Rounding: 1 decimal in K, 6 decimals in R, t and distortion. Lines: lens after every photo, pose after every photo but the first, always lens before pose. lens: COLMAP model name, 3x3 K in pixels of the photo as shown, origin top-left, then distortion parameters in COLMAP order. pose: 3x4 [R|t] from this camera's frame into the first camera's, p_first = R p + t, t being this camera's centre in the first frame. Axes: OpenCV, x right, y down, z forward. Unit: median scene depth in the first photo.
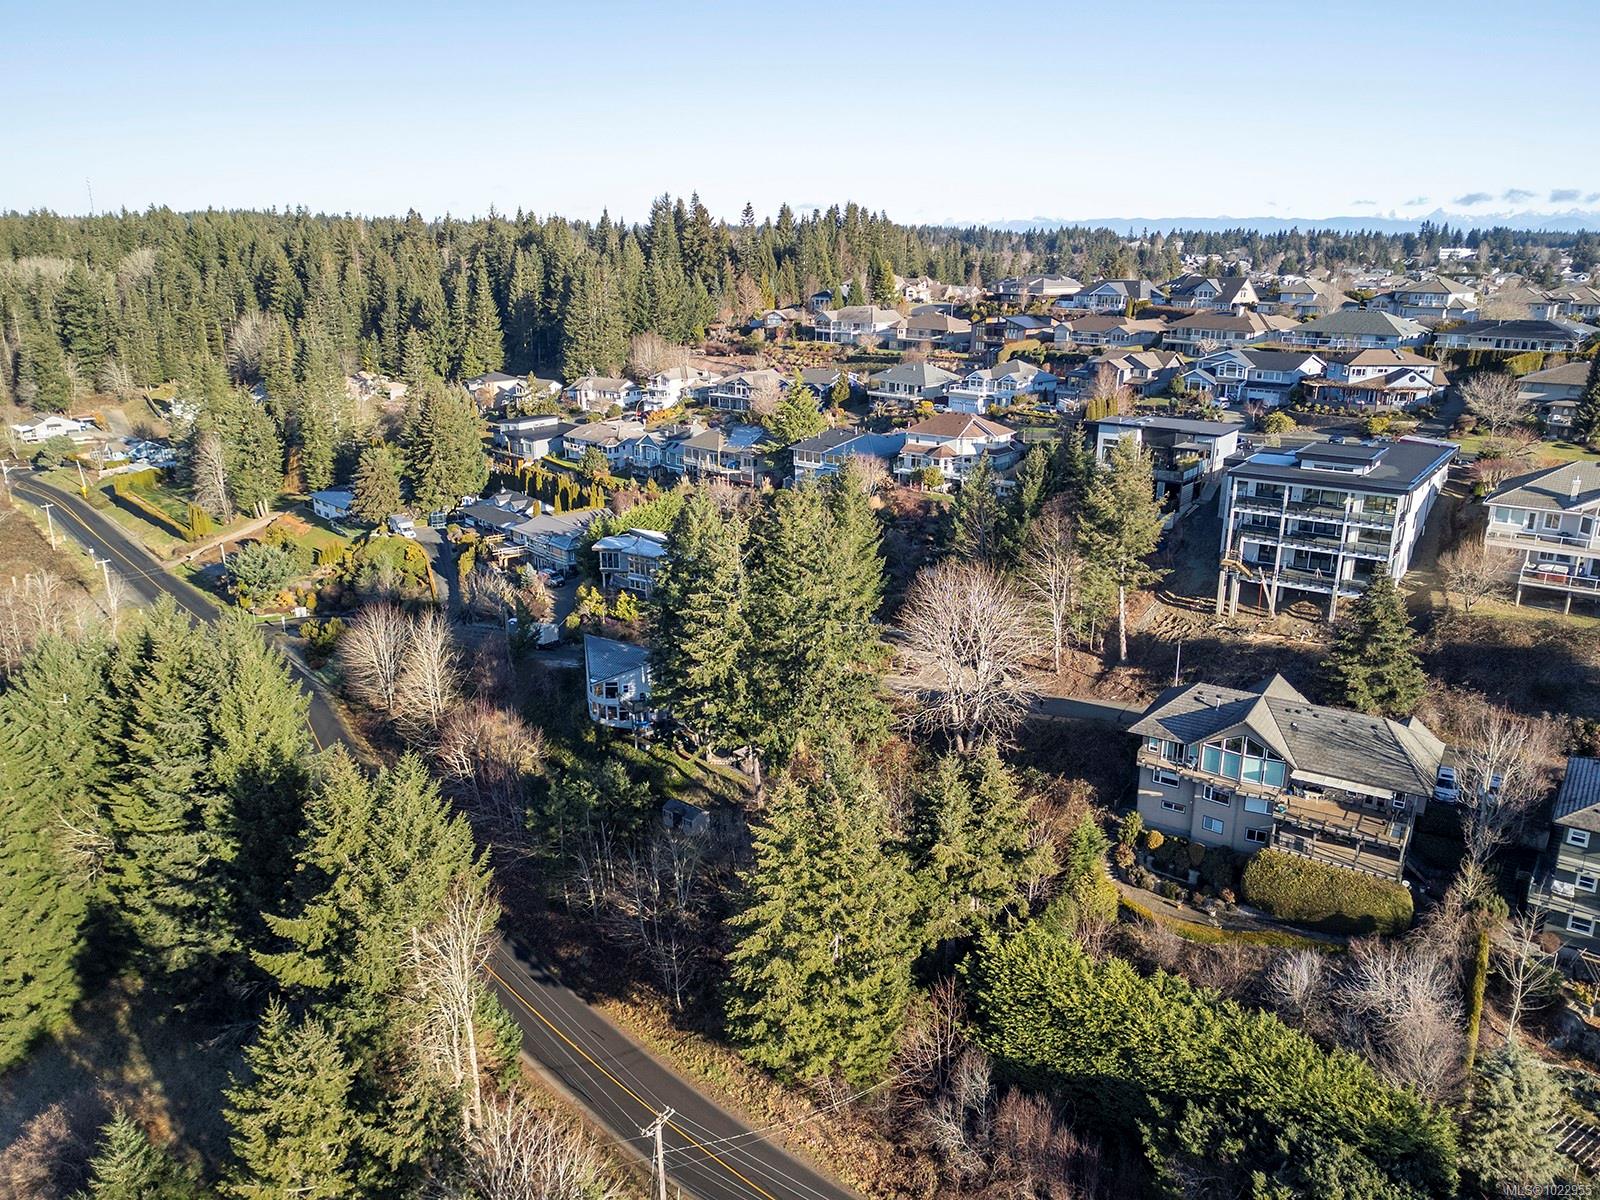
lens RADIAL K [[1154.4, 0, 802.0], [0, 1154.4, 590.1], [0, 0, 1]] dist [0.083348, -0.071768]
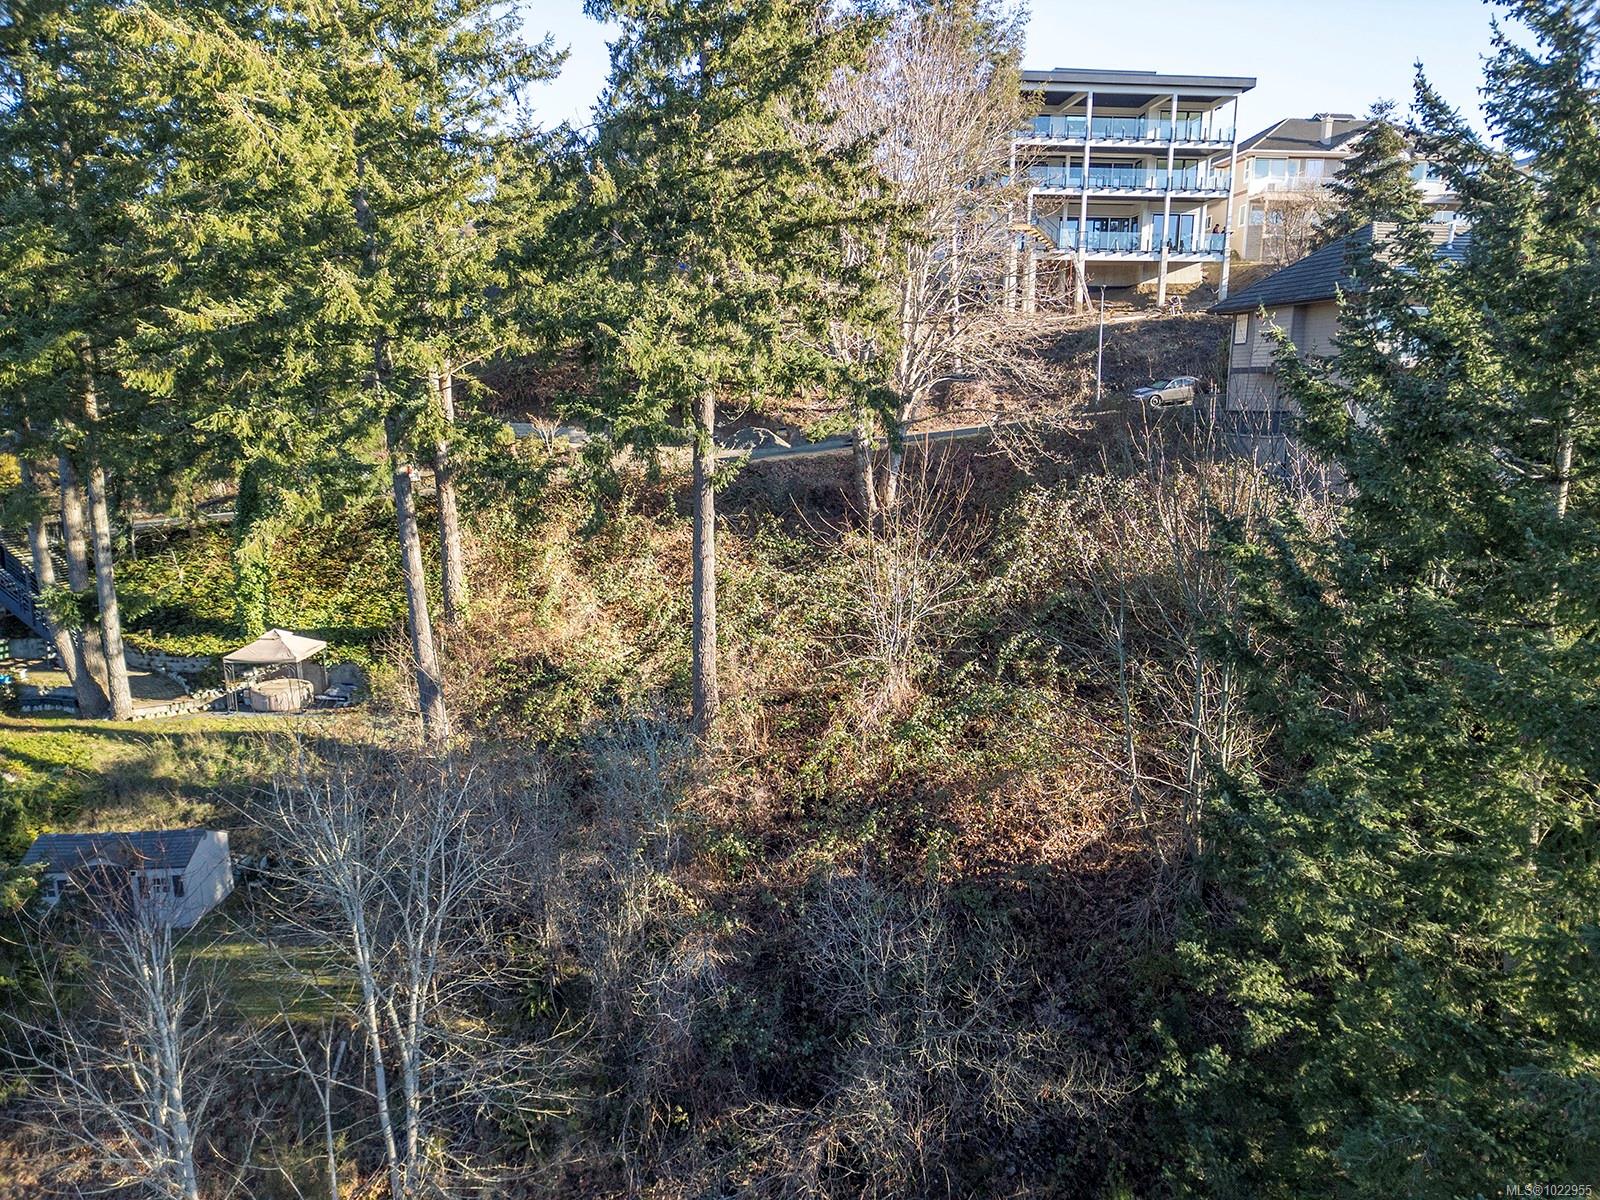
lens RADIAL K [[1096.4, 0, 799.9], [0, 1096.4, 618.3], [0, 0, 1]] dist [0.060699, -0.066174]
pose [[0.730218, -0.141680, 0.668362, -0.145717], [0.196369, 0.980507, -0.006694, 0.162431], [-0.654386, 0.136133, 0.743806, 0.668820]]
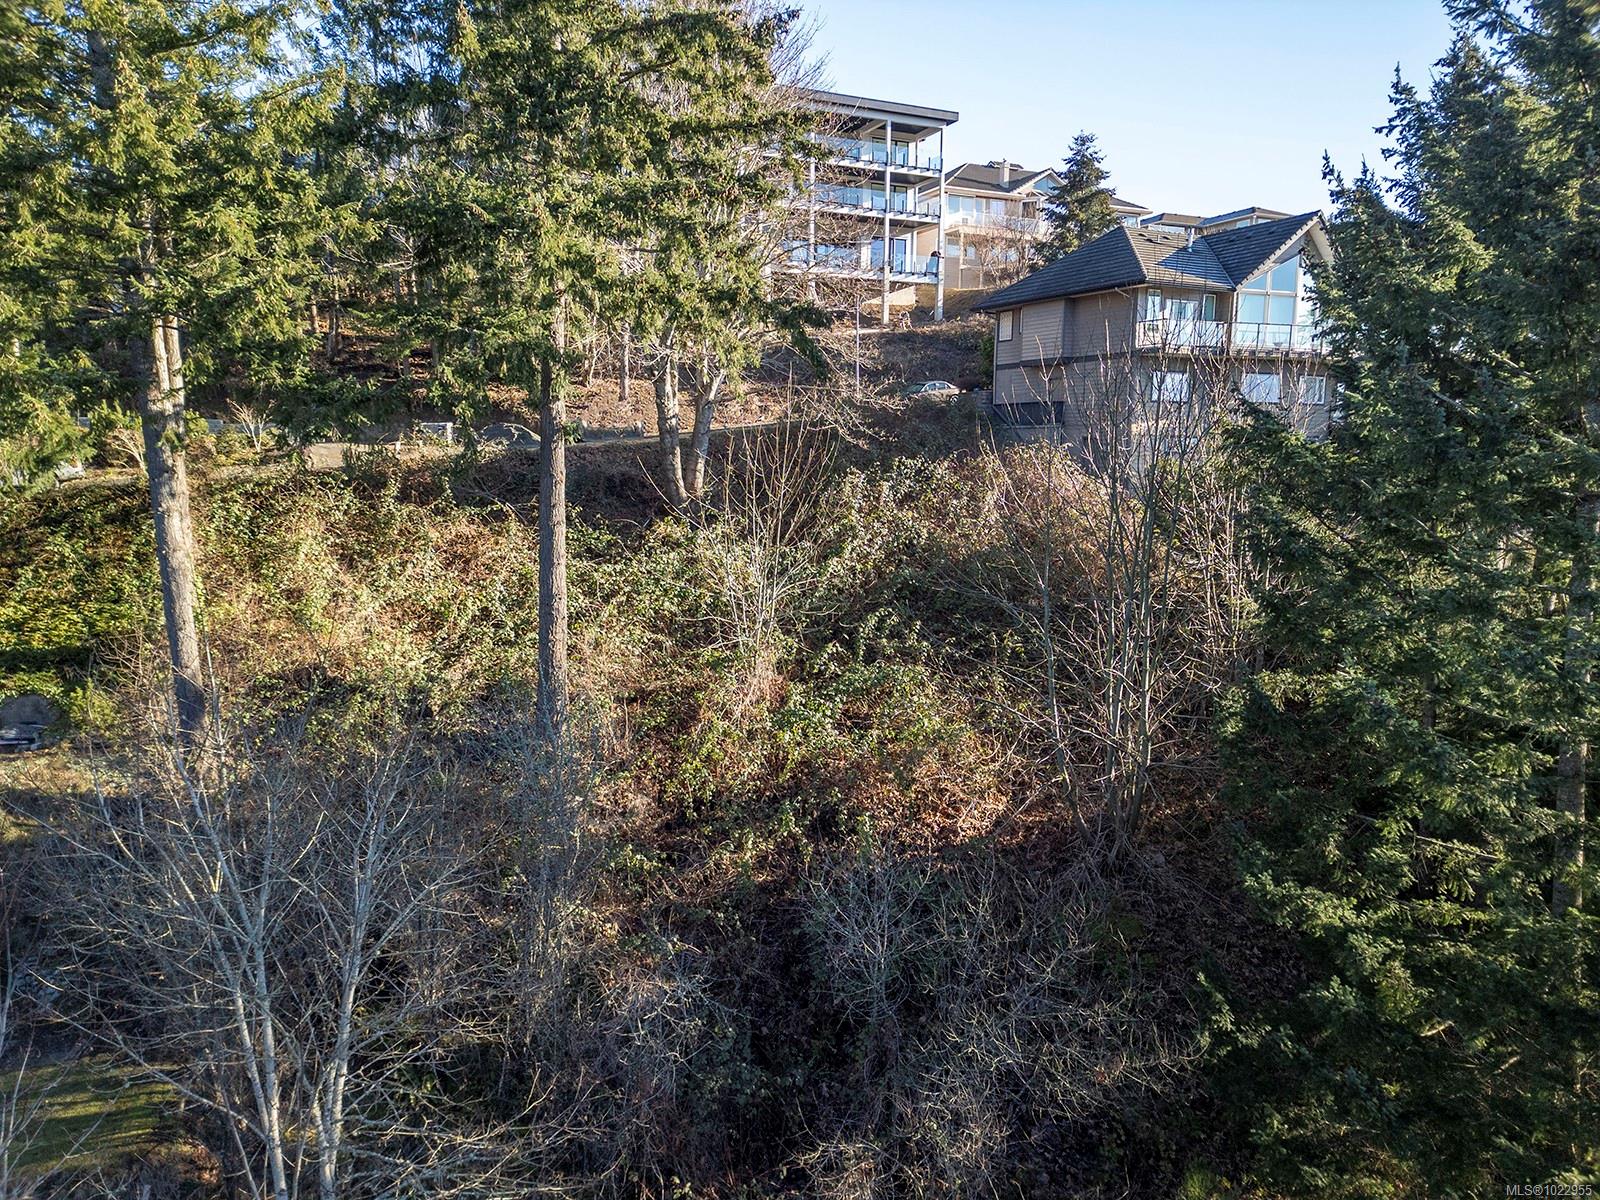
lens RADIAL K [[1096.4, 0, 799.9], [0, 1096.4, 618.3], [0, 0, 1]] dist [0.060699, -0.066174]
pose [[0.484525, -0.137338, 0.863929, -0.154716], [0.246418, 0.969034, 0.015845, 0.168845], [-0.839353, 0.205210, 0.503364, 0.729732]]
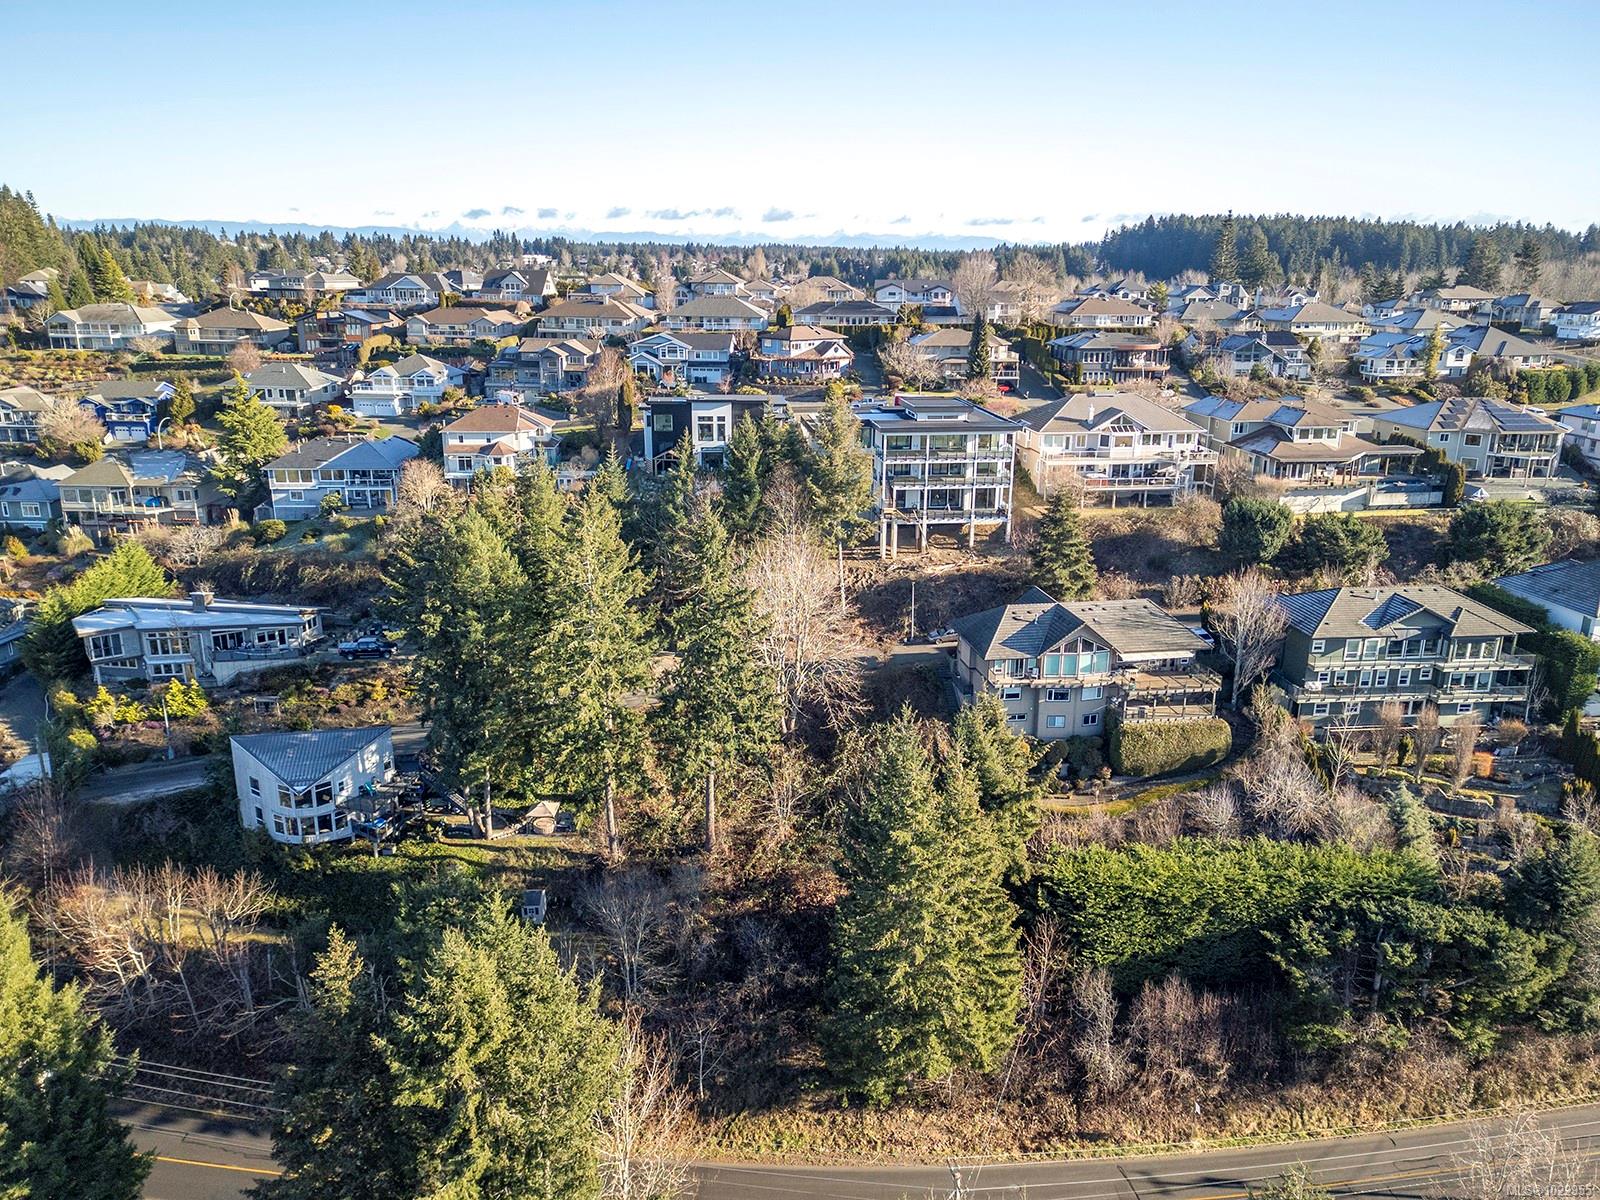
lens RADIAL K [[1154.4, 0, 802.0], [0, 1154.4, 590.1], [0, 0, 1]] dist [0.083348, -0.071768]
pose [[0.735330, -0.183174, 0.652485, -0.427923], [0.187046, 0.980239, 0.064391, -0.034987], [-0.651386, 0.074696, 0.755061, 0.230216]]
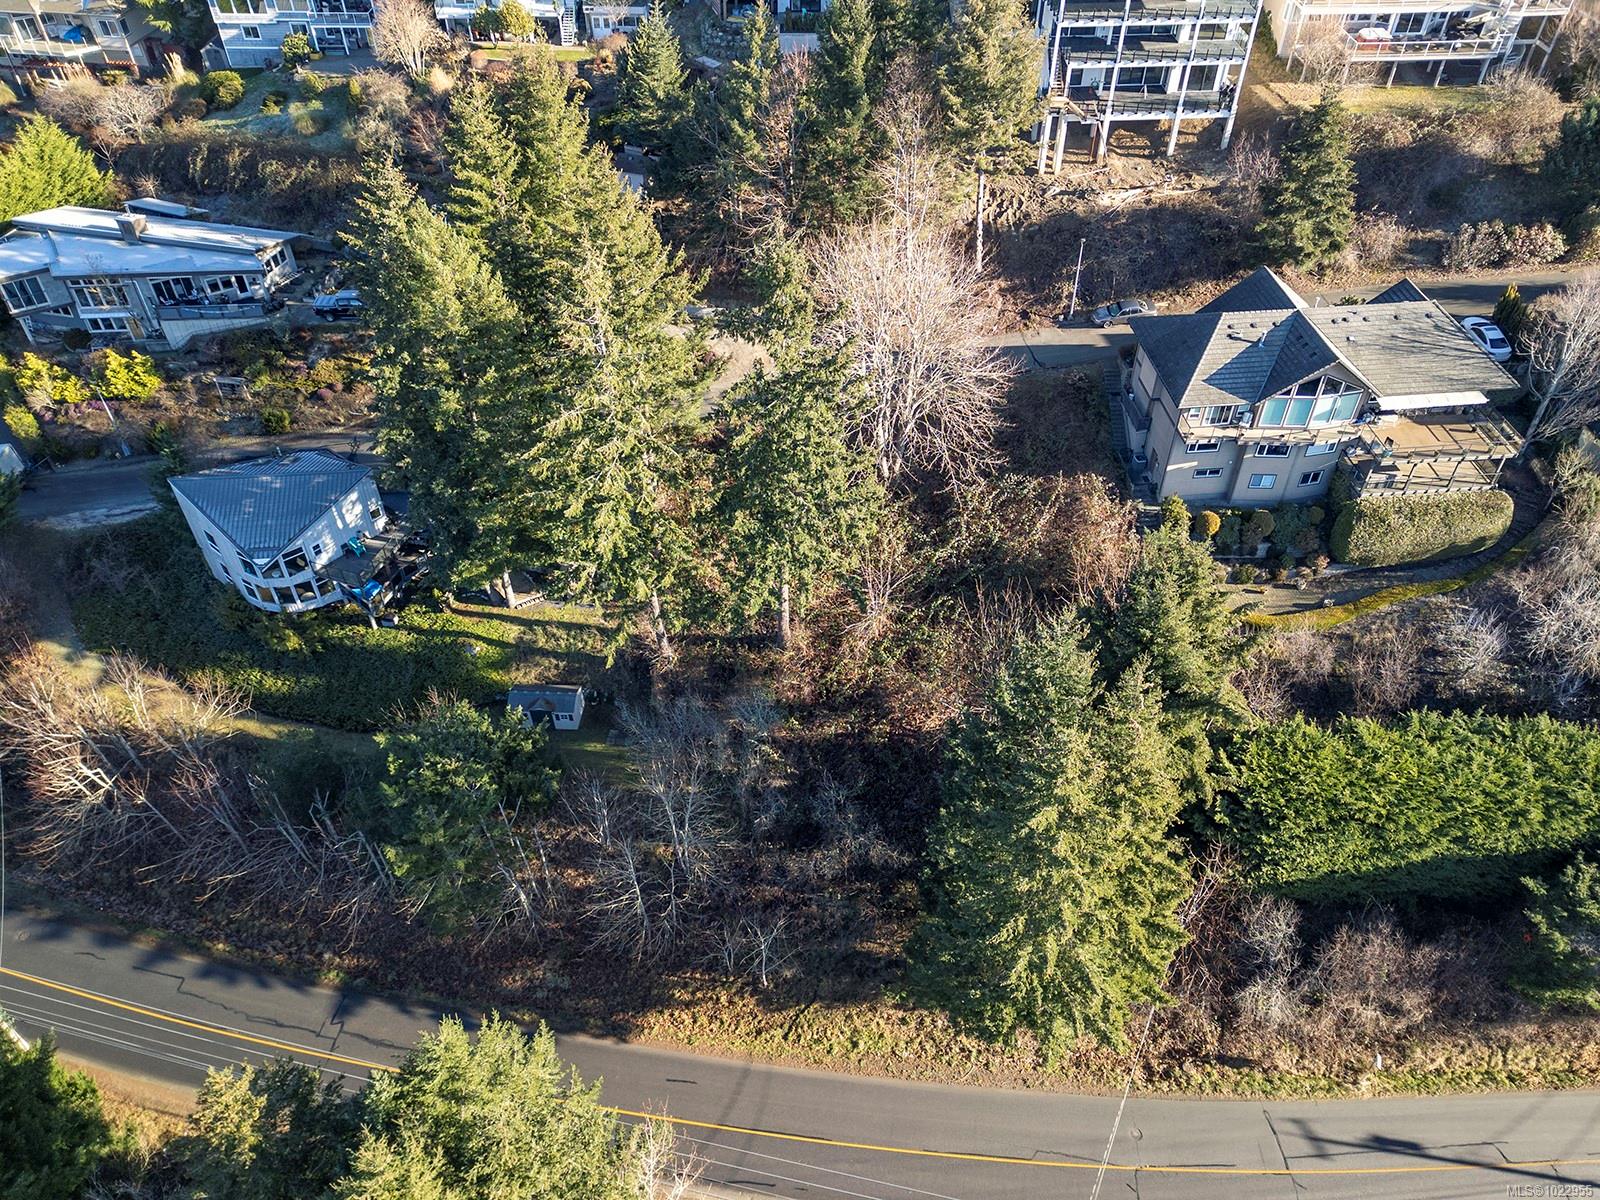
lens RADIAL K [[1154.4, 0, 802.0], [0, 1154.4, 590.1], [0, 0, 1]] dist [0.083348, -0.071768]
pose [[0.795039, -0.413247, 0.444004, -0.241909], [0.176700, 0.858050, 0.482211, -0.149235], [-0.580250, -0.304922, 0.755204, 0.419864]]
